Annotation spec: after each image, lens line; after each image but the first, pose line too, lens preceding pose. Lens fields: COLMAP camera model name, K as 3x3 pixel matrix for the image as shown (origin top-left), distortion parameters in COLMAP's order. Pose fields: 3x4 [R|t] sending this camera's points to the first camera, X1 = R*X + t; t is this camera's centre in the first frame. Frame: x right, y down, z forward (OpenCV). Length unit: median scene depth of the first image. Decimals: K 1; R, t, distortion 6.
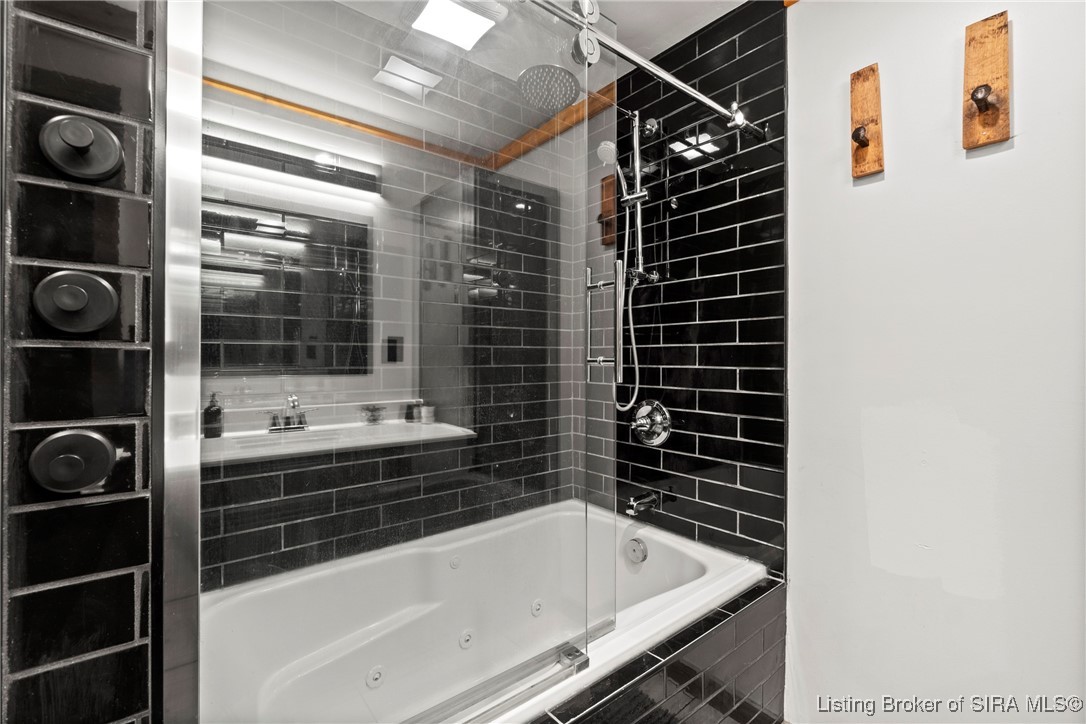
lens RADIAL K [[466.2, 0, 541.8], [0, 466.2, 358.4], [0, 0, 1]] dist [-0.003585, -0.000464]
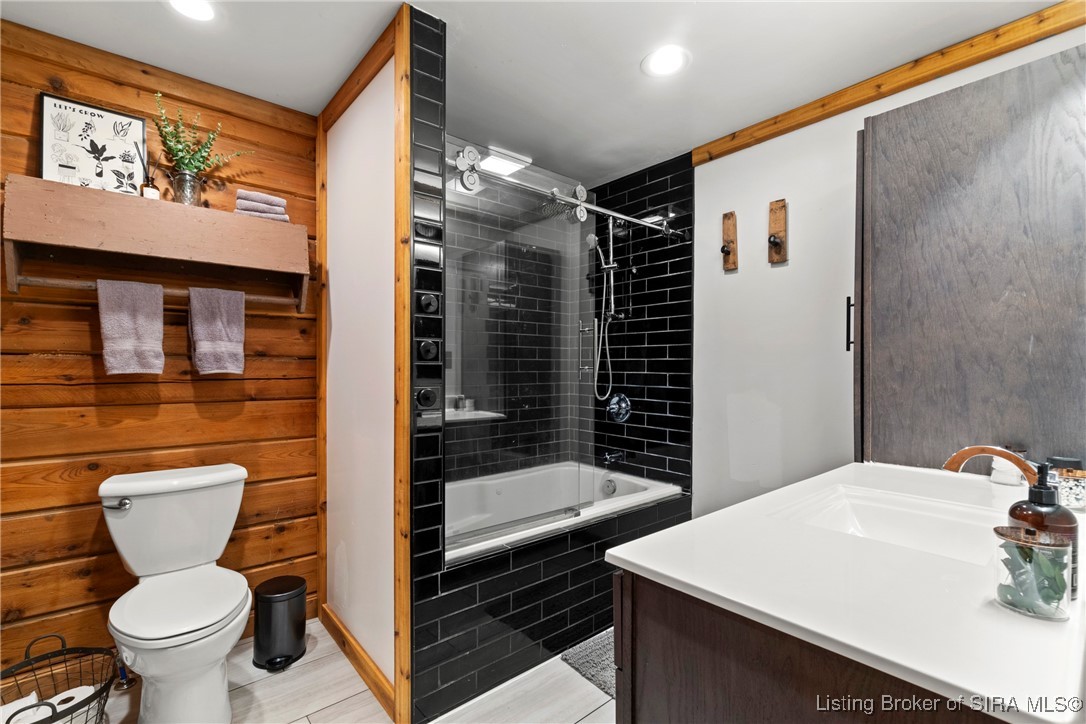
lens RADIAL K [[471.6, 0, 540.2], [0, 471.6, 365.1], [0, 0, 1]] dist [-0.000657, -0.000386]
pose [[0.999806, 0.004241, 0.019260, -0.076353], [-0.004187, 0.999987, -0.002859, -0.002146], [-0.019272, 0.002778, 0.999810, -0.692047]]
